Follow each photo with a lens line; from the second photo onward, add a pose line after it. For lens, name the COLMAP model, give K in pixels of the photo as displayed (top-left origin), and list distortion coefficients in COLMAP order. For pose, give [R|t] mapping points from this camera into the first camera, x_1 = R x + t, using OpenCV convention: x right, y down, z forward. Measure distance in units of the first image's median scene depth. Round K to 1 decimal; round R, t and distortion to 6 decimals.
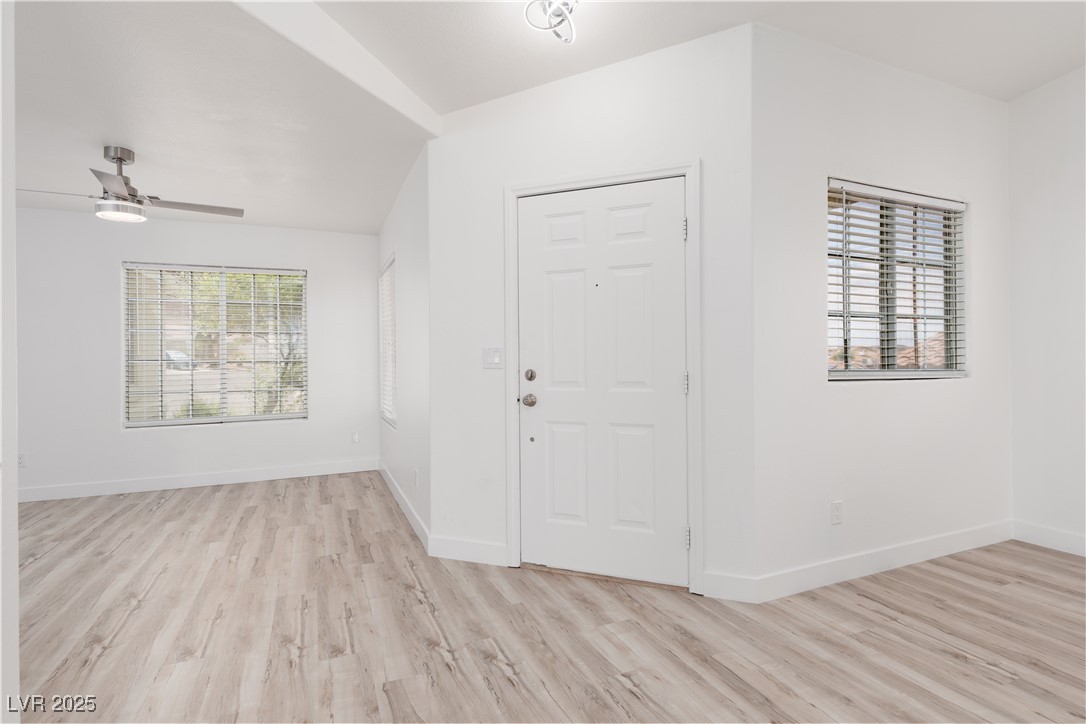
lens RADIAL K [[535.8, 0, 538.8], [0, 535.8, 364.9], [0, 0, 1]] dist [-0.004112, 0.000960]
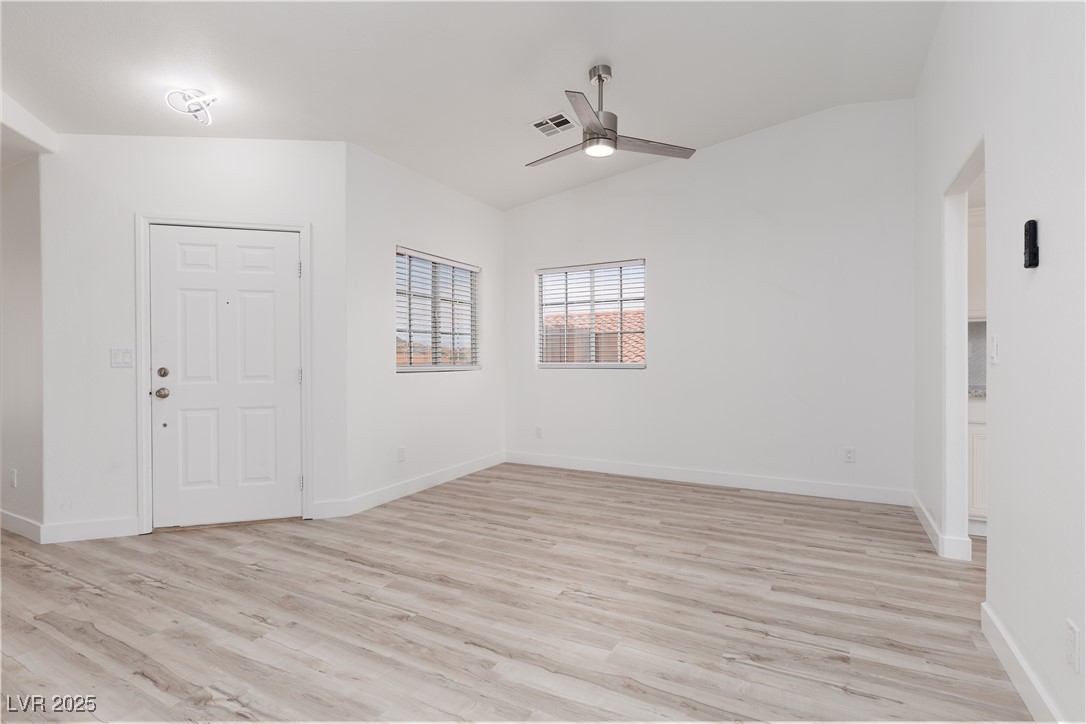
lens RADIAL K [[541.9, 0, 558.4], [0, 541.9, 356.9], [0, 0, 1]] dist [0.012828, -0.004286]
pose [[0.780145, 0.003186, 0.625590, -0.102034], [0.007256, 0.999874, -0.014140, 0.009515], [-0.625556, 0.015571, 0.780024, -0.591774]]
